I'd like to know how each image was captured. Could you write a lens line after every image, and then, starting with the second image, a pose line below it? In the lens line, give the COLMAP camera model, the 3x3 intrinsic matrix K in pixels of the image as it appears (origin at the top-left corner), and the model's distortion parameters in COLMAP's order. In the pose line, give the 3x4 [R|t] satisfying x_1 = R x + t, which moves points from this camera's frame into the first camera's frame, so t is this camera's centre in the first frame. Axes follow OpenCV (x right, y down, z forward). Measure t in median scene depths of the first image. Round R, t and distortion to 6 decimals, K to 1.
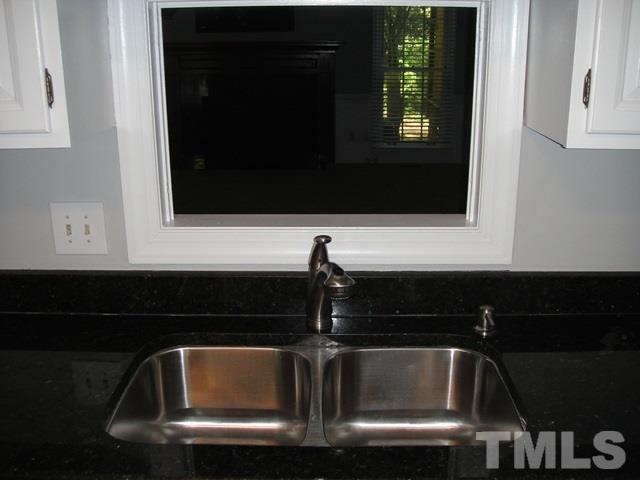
lens RADIAL K [[661.3, 0, 320.0], [0, 661.3, 240.0], [0, 0, 1]] dist [-0.189083, 0.206260]
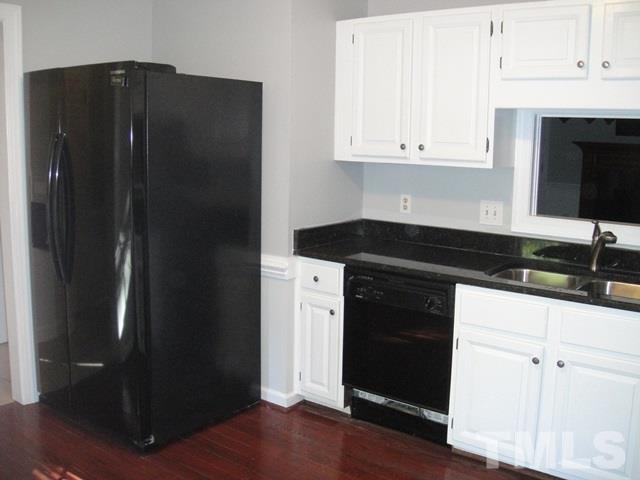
lens RADIAL K [[661.3, 0, 320.0], [0, 661.3, 240.0], [0, 0, 1]] dist [-0.189083, 0.206260]
pose [[0.788143, 0.116754, -0.604317, 0.539697], [-0.216008, 0.971861, -0.093952, 0.417485], [0.576343, 0.204585, 0.791185, -1.116441]]
